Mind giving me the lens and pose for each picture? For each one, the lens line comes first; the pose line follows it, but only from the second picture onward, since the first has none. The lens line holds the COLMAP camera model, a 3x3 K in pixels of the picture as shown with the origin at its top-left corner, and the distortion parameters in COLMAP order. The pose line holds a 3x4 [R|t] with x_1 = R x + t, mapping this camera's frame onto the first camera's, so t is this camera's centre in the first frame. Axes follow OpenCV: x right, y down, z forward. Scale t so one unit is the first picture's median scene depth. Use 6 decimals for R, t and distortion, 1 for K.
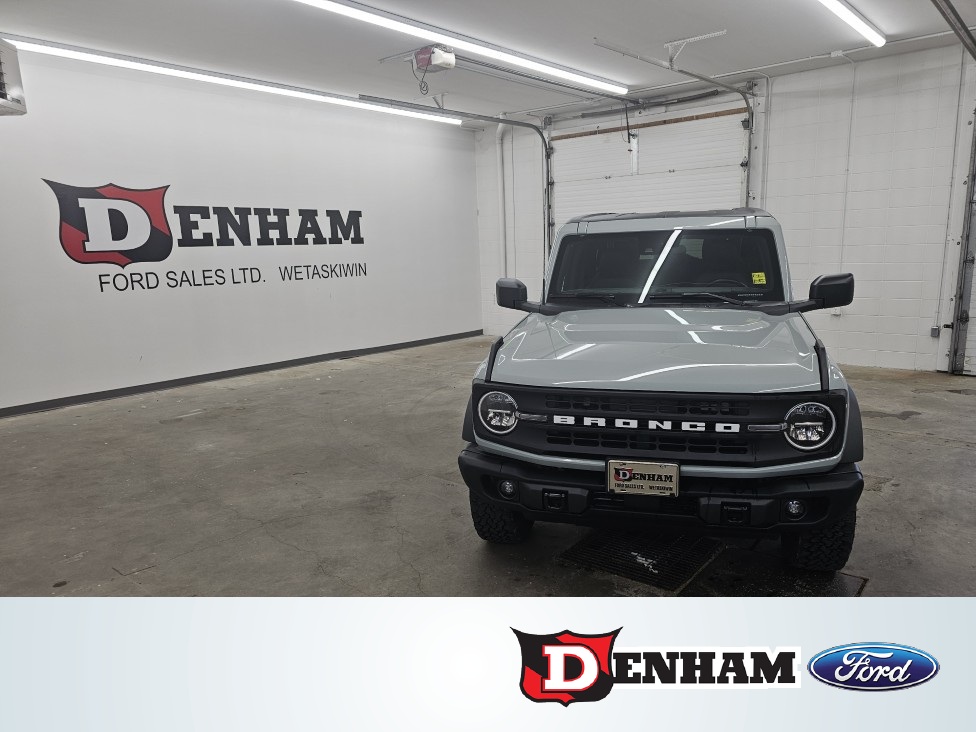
lens RADIAL K [[658.7, 0, 488.7], [0, 658.7, 363.8], [0, 0, 1]] dist [0.028336, -0.023090]
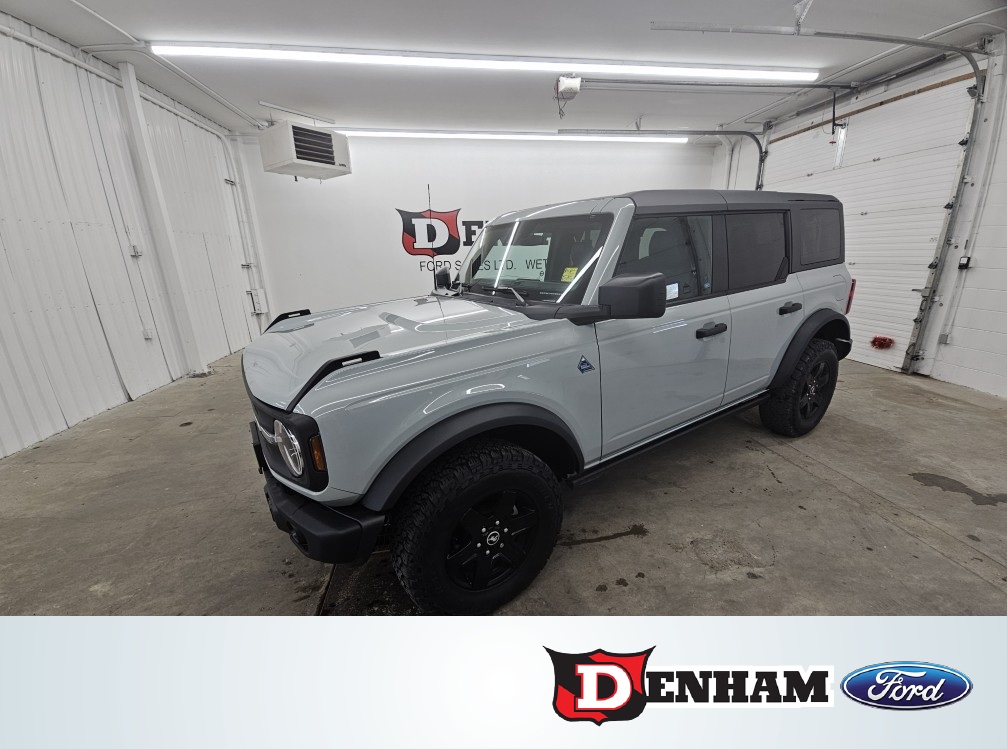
lens RADIAL K [[407.9, 0, 501.3], [0, 407.9, 377.2], [0, 0, 1]] dist [-0.007198, -0.002138]
pose [[0.750880, 0.199637, -0.629543, 0.327678], [-0.119797, 0.978578, 0.167434, -0.034612], [0.649483, -0.050306, 0.758710, 0.256053]]
